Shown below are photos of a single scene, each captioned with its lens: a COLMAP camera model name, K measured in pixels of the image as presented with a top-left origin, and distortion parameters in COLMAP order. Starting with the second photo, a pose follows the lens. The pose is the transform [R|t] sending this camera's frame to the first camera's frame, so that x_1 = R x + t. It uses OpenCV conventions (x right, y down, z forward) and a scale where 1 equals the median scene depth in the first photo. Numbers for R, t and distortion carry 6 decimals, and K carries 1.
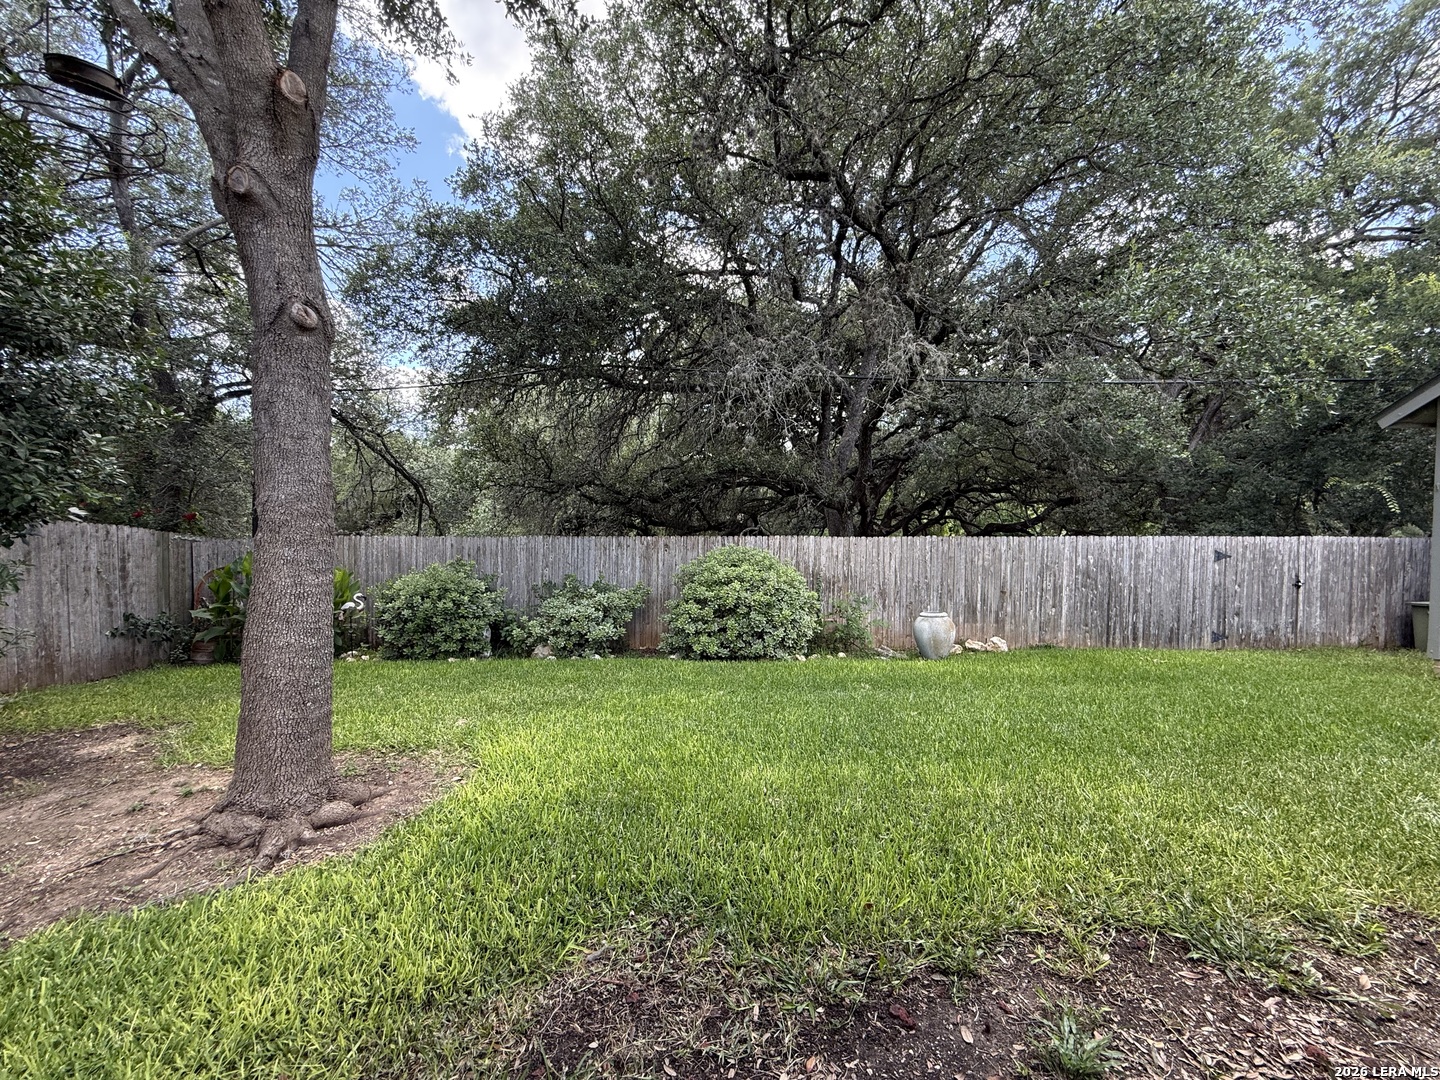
lens RADIAL K [[577.0, 0, 718.9], [0, 577.0, 540.3], [0, 0, 1]] dist [-0.000534, -0.000126]
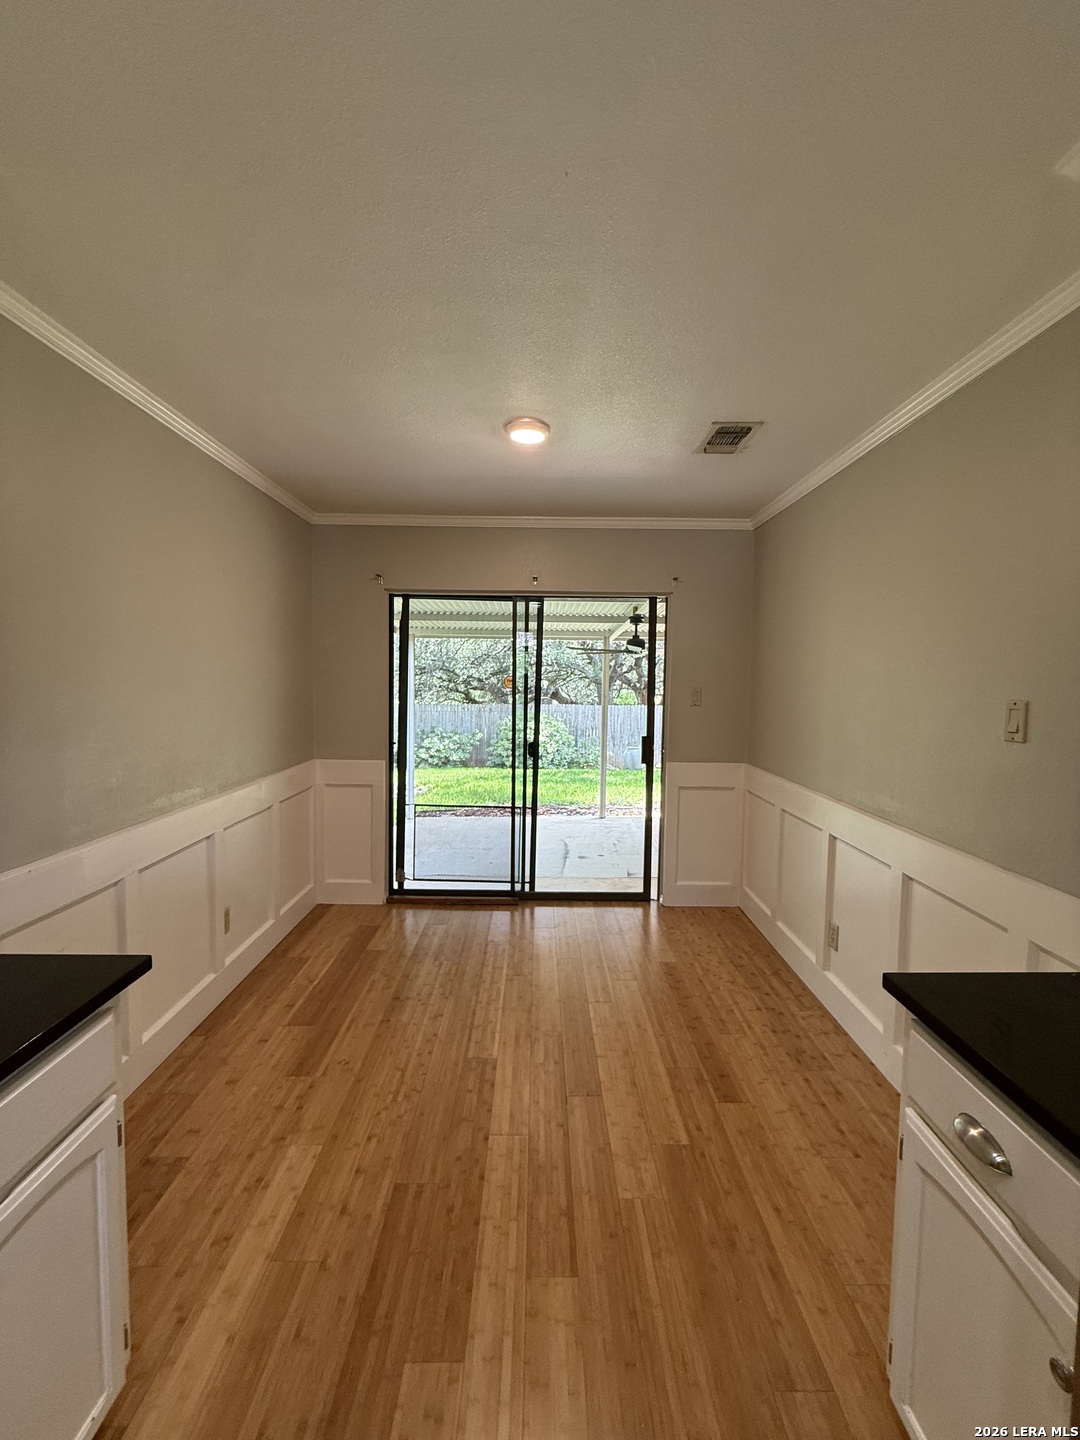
lens RADIAL K [[577.0, 0, 540.4], [0, 577.0, 715.0], [0, 0, 1]] dist [-0.000534, -0.000126]
pose [[0.999956, 0.007653, 0.005484, 0.059094], [-0.007783, 0.999676, 0.024227, -0.023447], [-0.005297, -0.024269, 0.999691, -0.907408]]
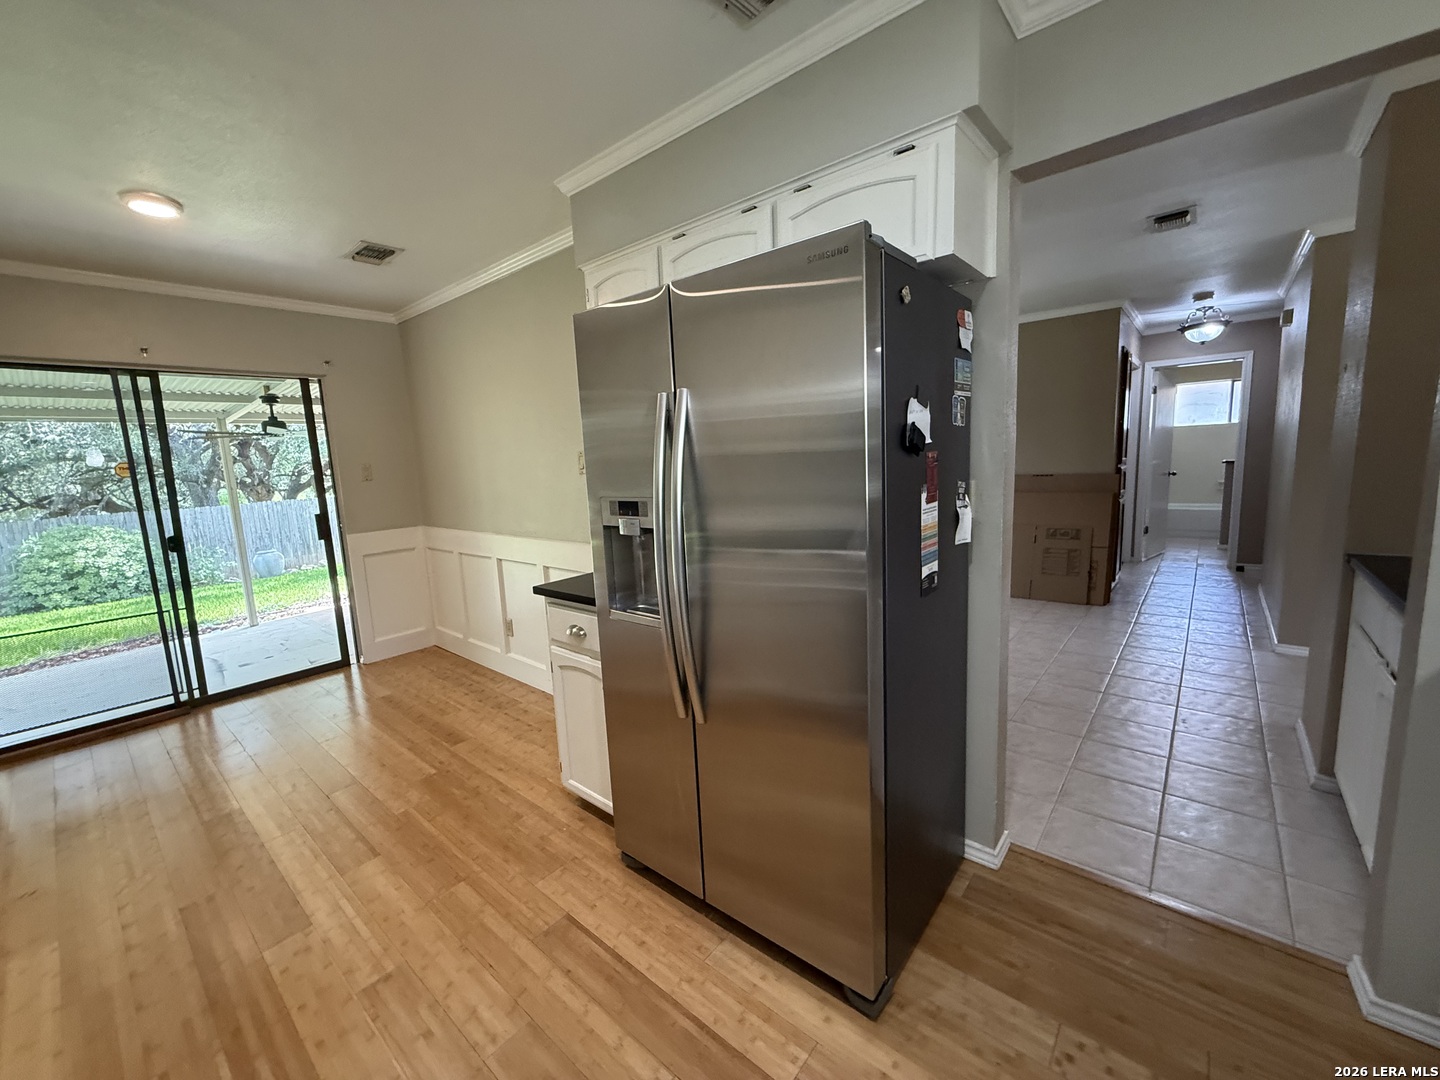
lens RADIAL K [[577.0, 0, 713.9], [0, 577.0, 537.7], [0, 0, 1]] dist [-0.000534, -0.000126]
pose [[0.651768, -0.142523, 0.744906, -0.005709], [0.078362, 0.989582, 0.120773, -0.007212], [-0.754359, -0.020344, 0.656147, -1.021265]]
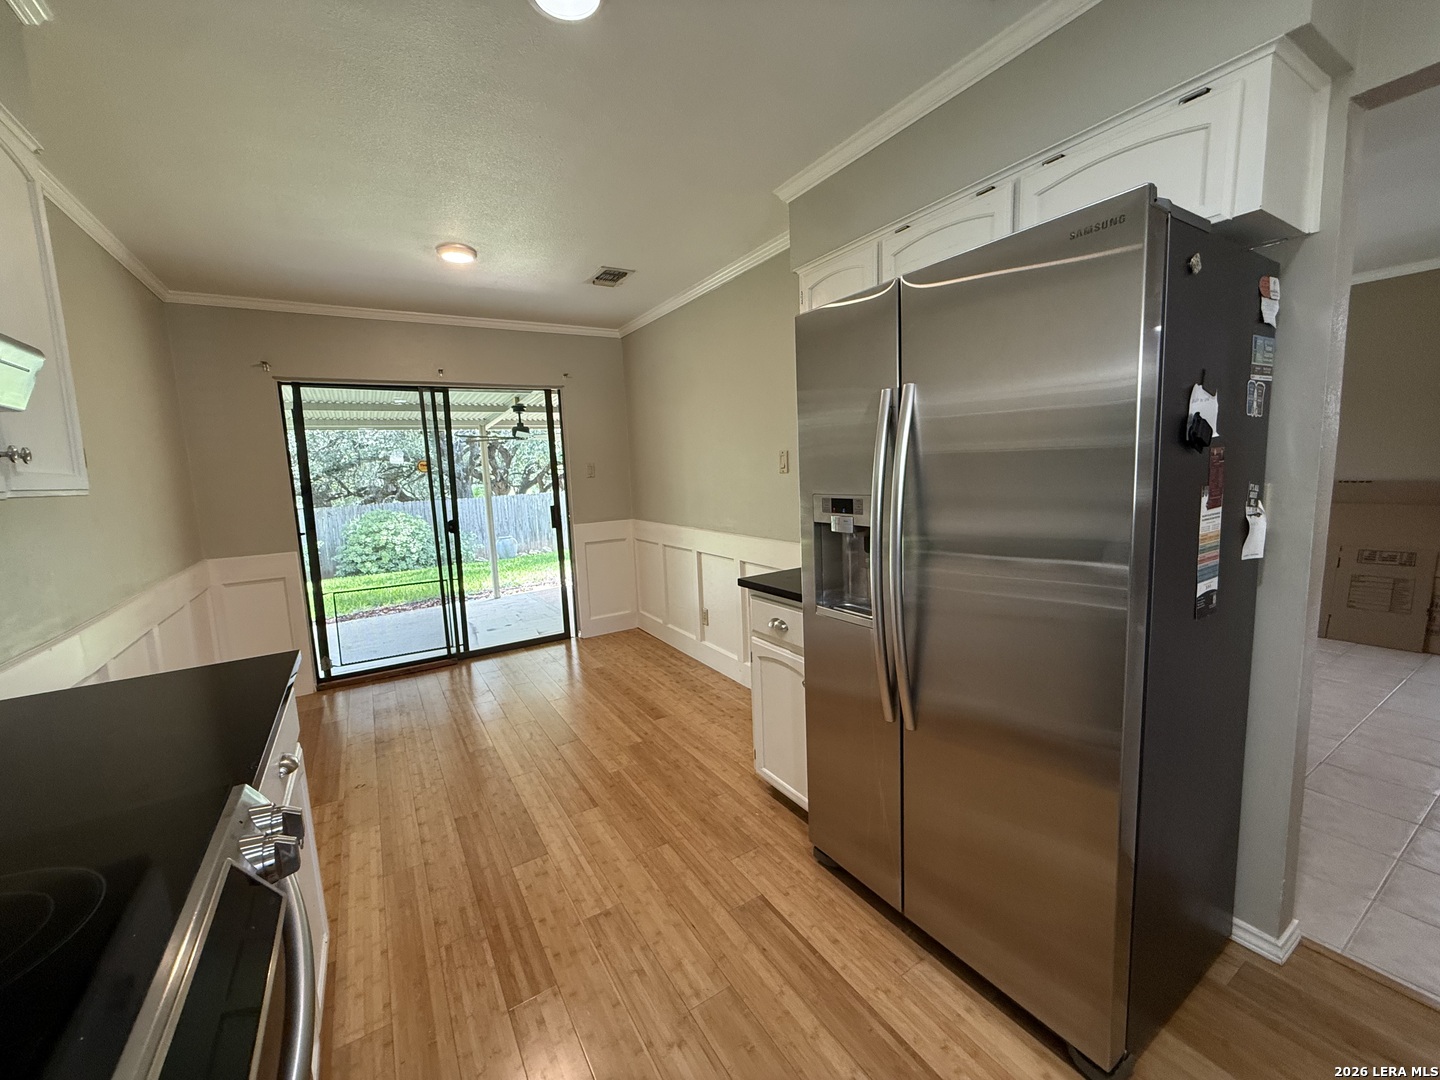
lens RADIAL K [[577.0, 0, 711.7], [0, 577.0, 537.7], [0, 0, 1]] dist [-0.000534, -0.000126]
pose [[0.853738, -0.105946, 0.509811, -0.017627], [0.066705, 0.993268, 0.094710, -0.006389], [-0.516413, -0.046851, 0.855057, -1.015773]]
